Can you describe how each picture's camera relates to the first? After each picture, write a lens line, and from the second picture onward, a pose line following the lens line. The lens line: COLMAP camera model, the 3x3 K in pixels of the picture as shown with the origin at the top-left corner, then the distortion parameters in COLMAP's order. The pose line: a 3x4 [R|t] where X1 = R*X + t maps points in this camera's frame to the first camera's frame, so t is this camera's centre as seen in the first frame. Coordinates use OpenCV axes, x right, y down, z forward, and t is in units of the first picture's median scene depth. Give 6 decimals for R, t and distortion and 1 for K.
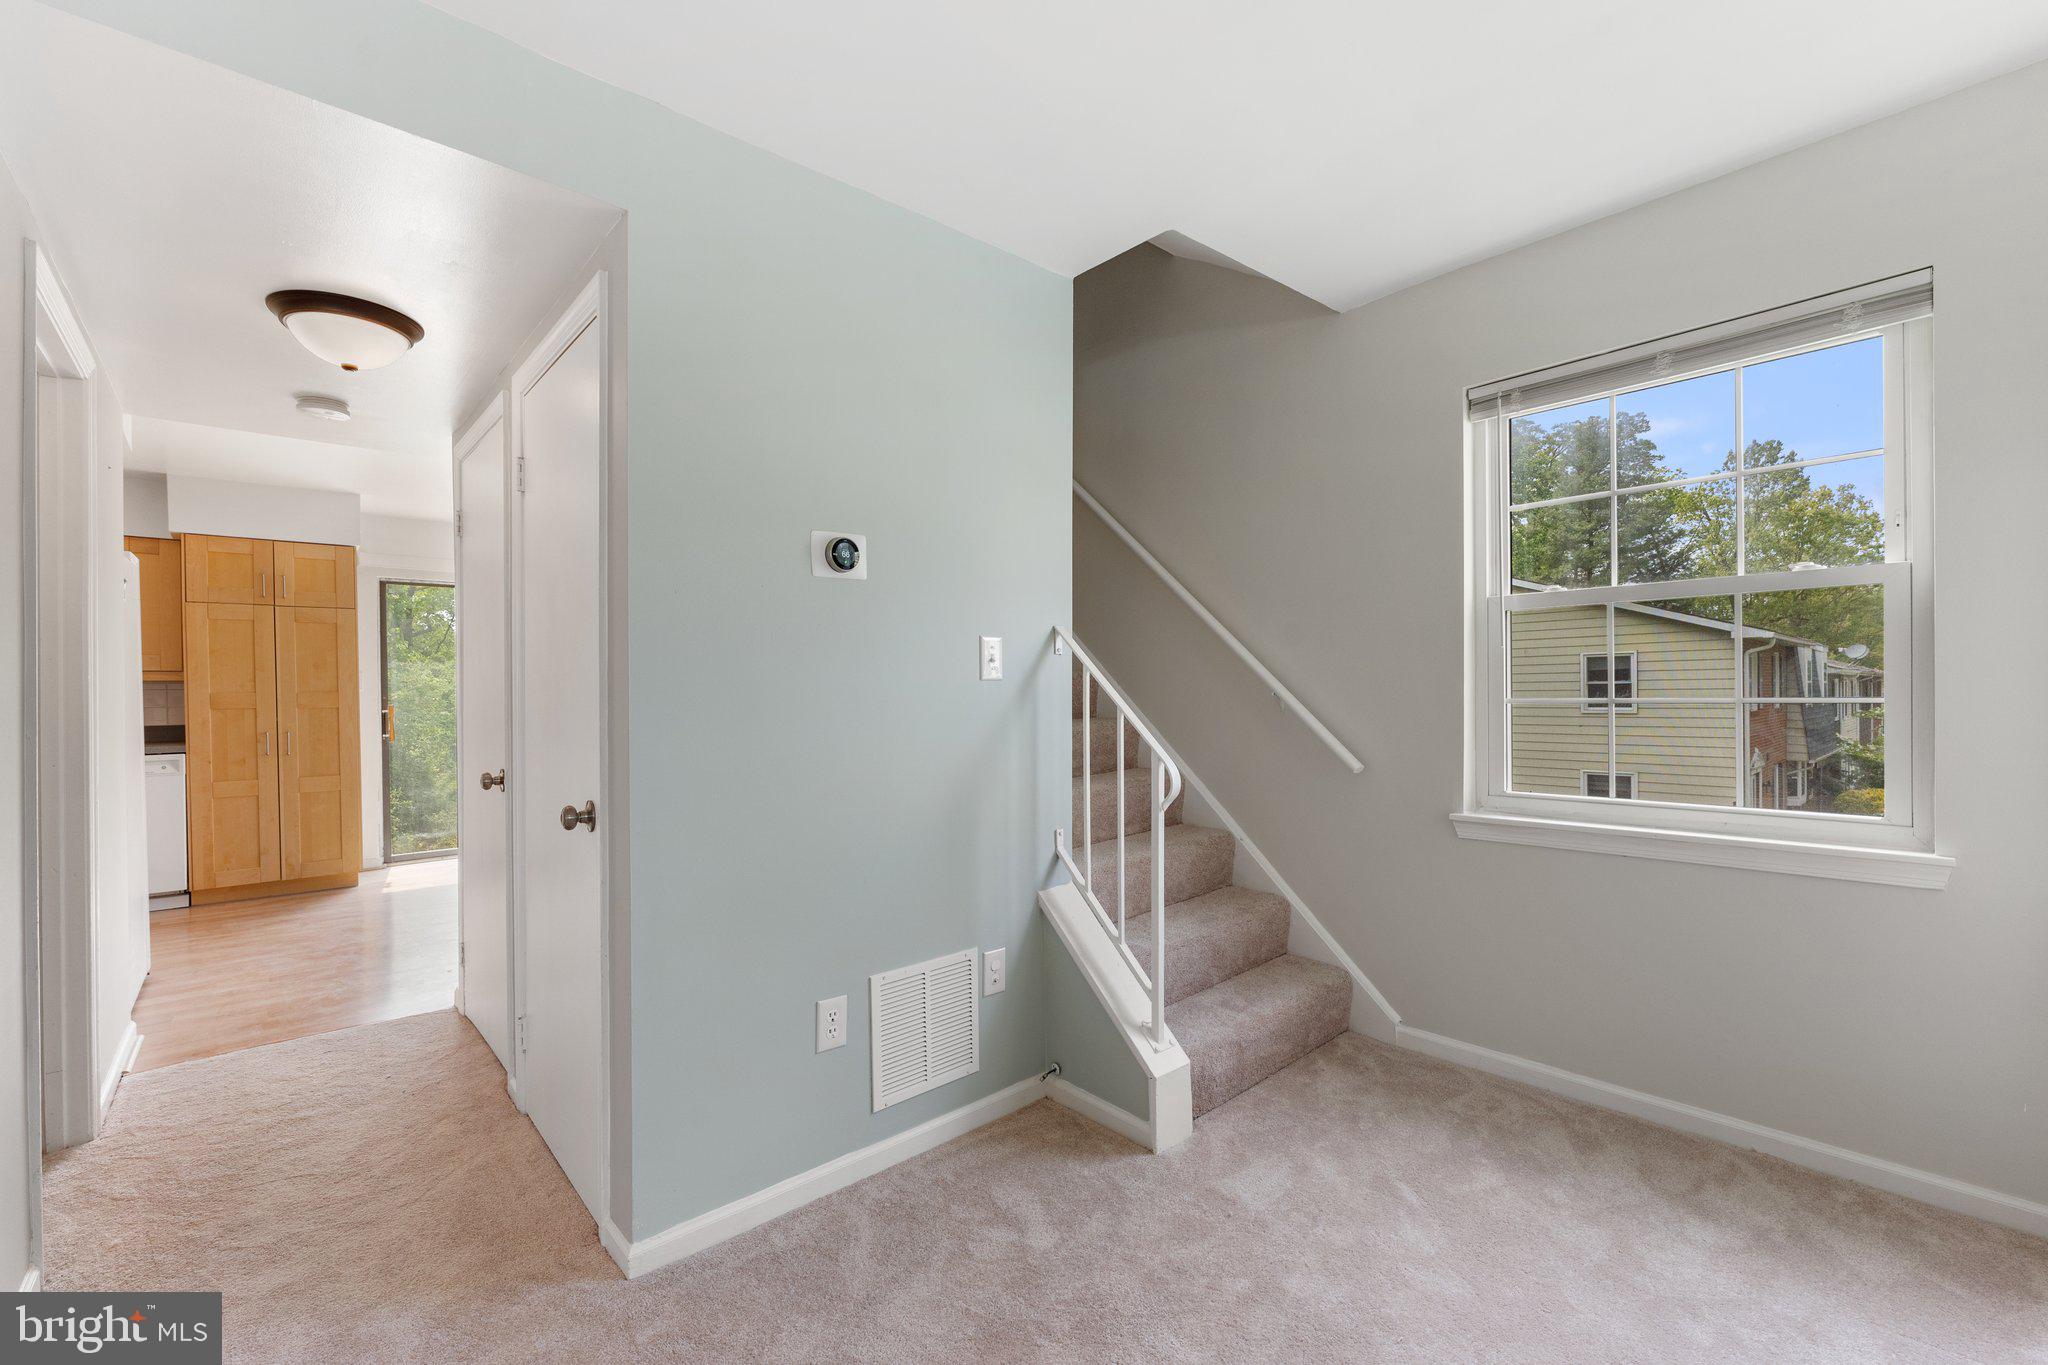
lens RADIAL K [[870.3, 0, 1024.6], [0, 870.3, 698.5], [0, 0, 1]] dist [0.000599, -0.000374]
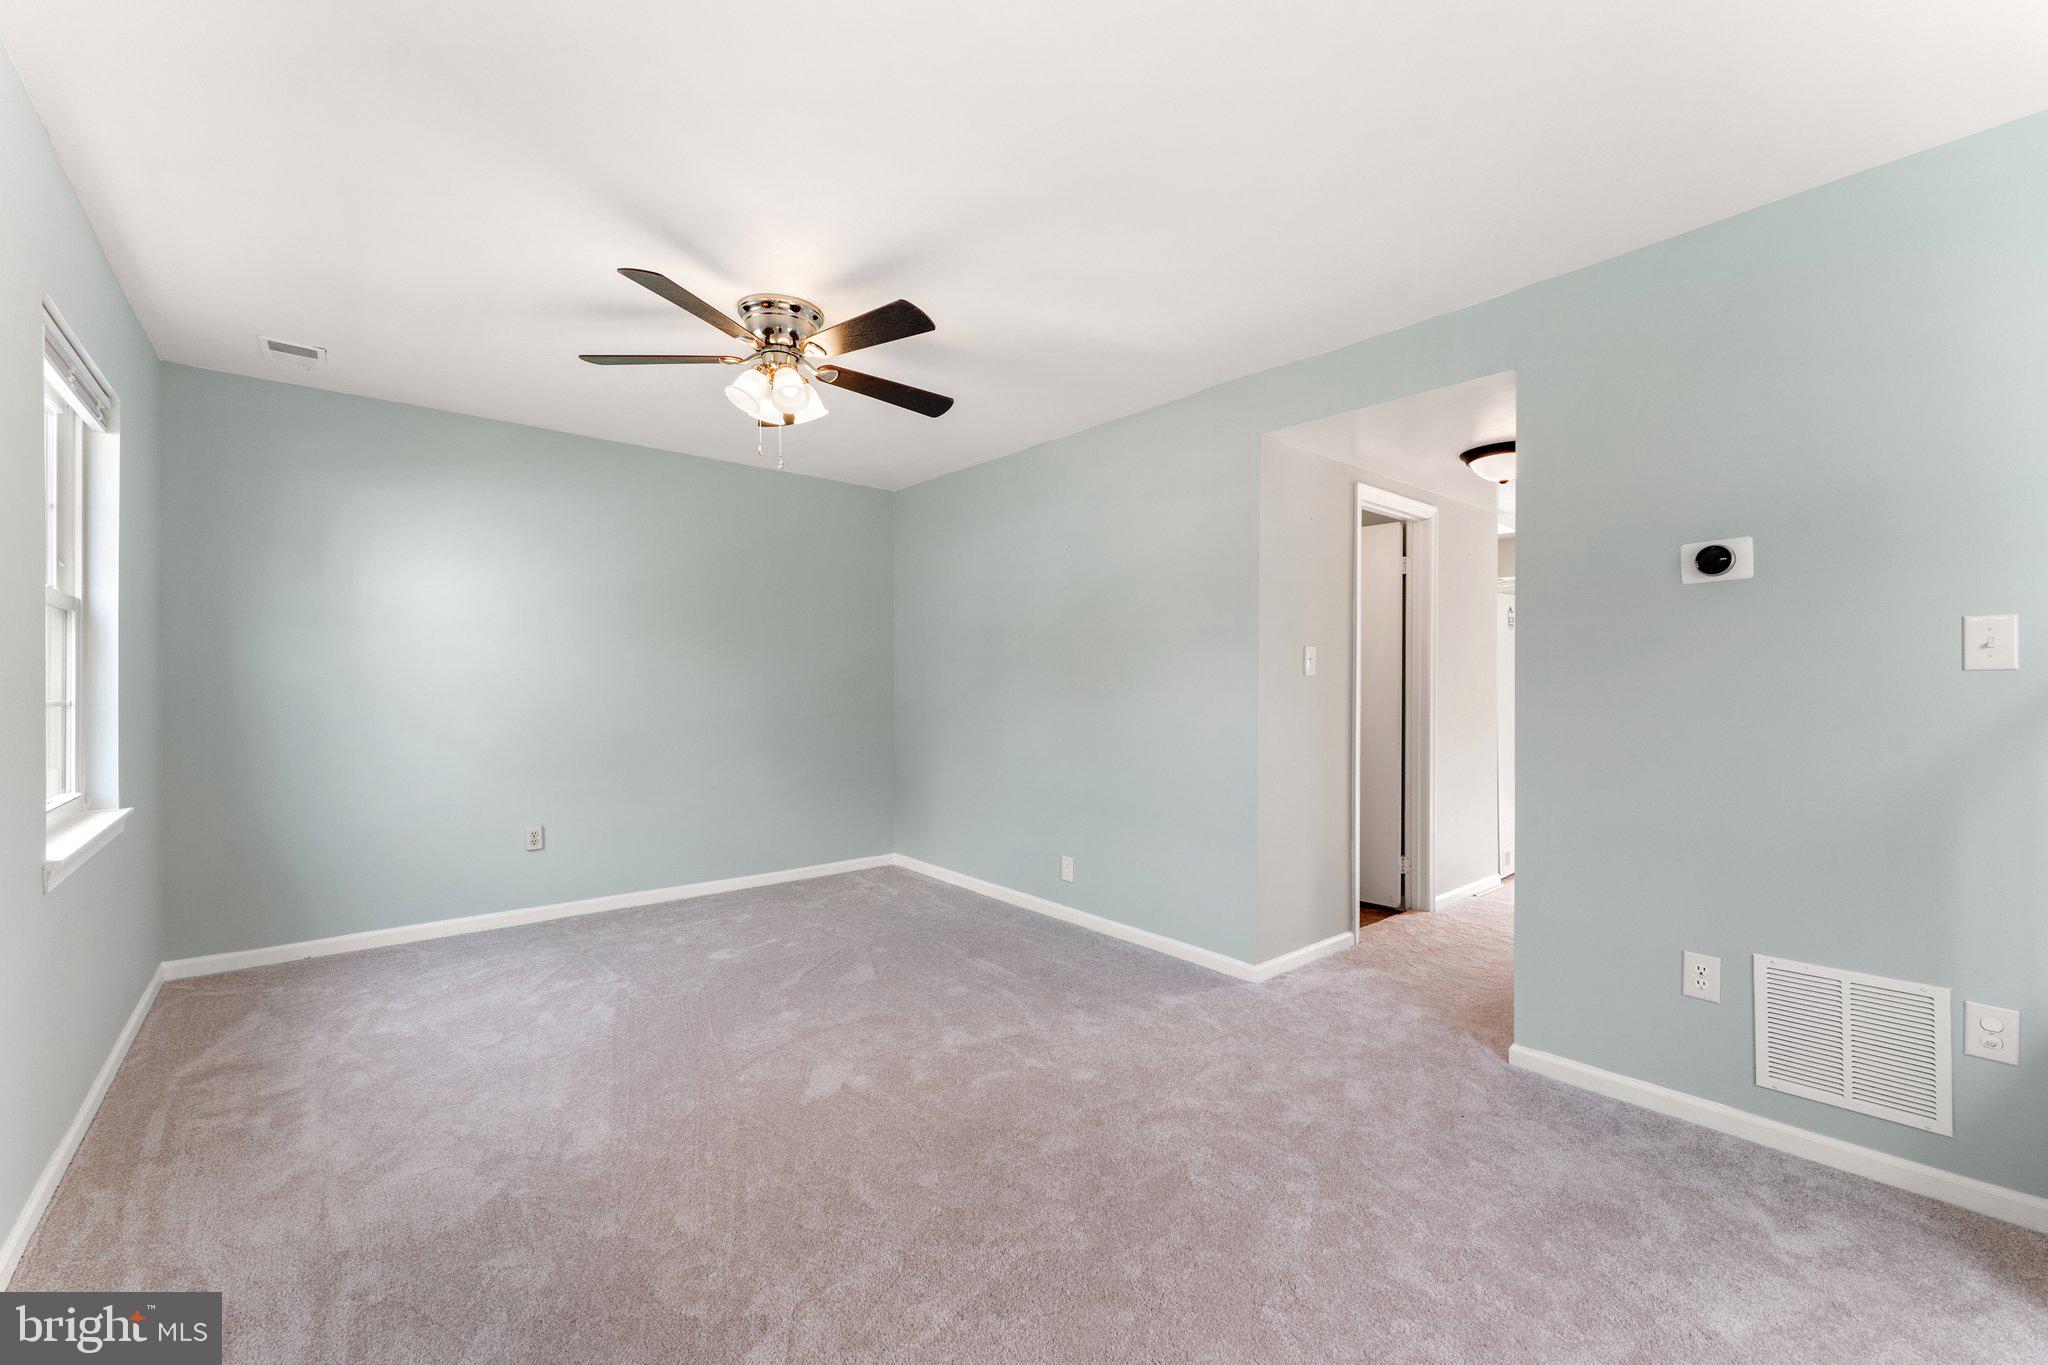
lens RADIAL K [[824.8, 0, 1005.0], [0, 824.8, 683.6], [0, 0, 1]] dist [0.002354, 0.001172]
pose [[-0.031806, 0.010711, -0.999437, 0.764741], [-0.001992, 0.999940, 0.010780, -0.014940], [0.999492, 0.002333, -0.031782, 0.113876]]
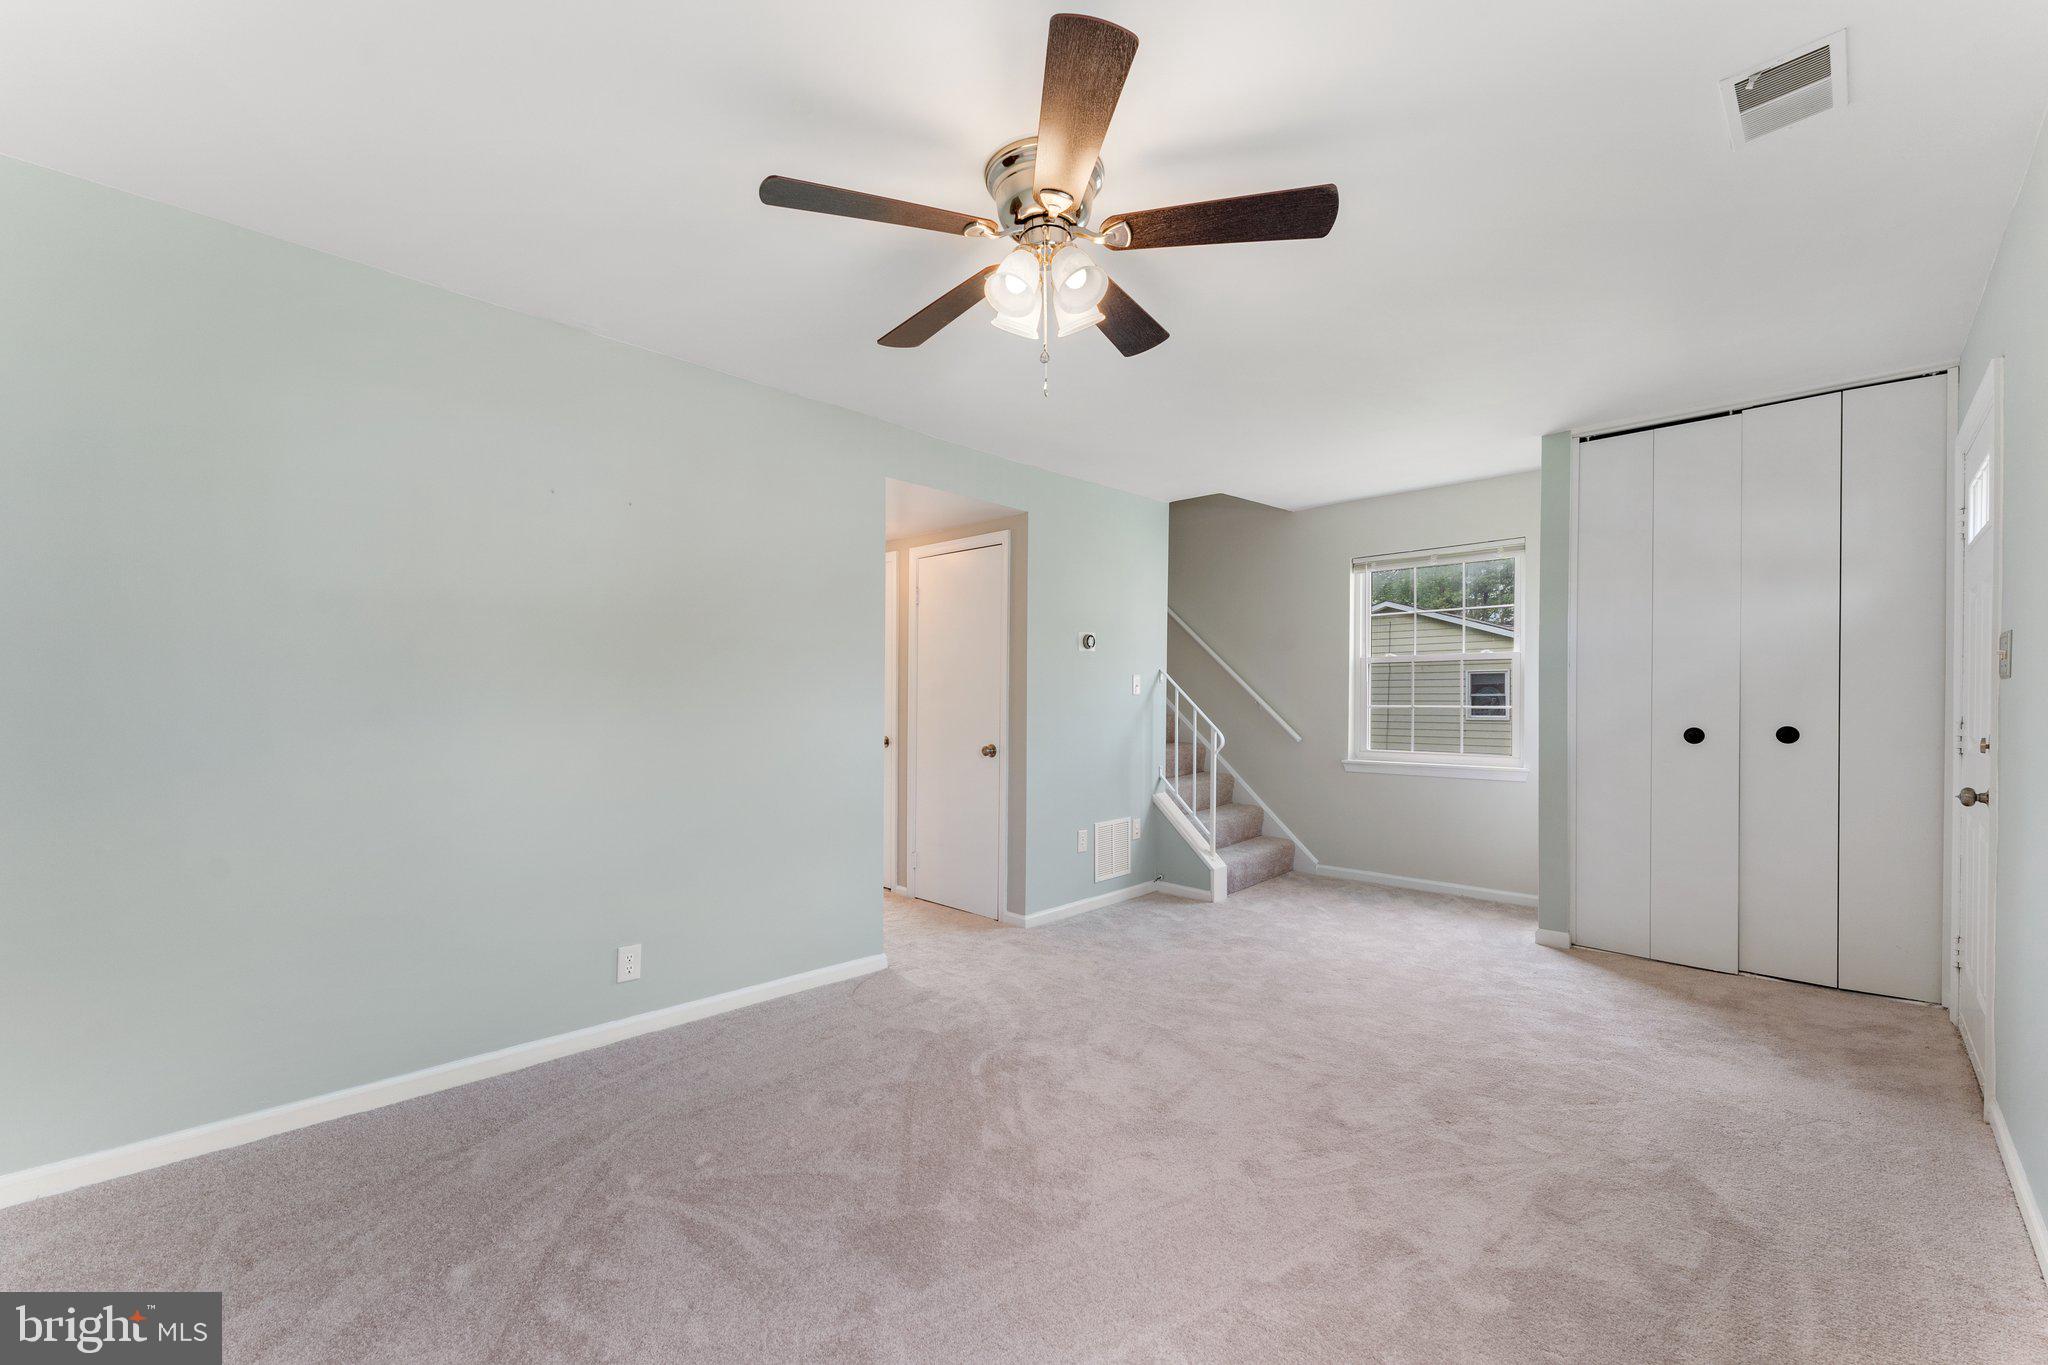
lens RADIAL K [[824.8, 0, 1025.0], [0, 824.8, 708.8], [0, 0, 1]] dist [0.002354, 0.001172]
pose [[0.997786, 0.008119, 0.066016, -0.458242], [-0.008433, 0.999954, 0.004471, 0.006379], [-0.065976, -0.005018, 0.997809, -1.052584]]
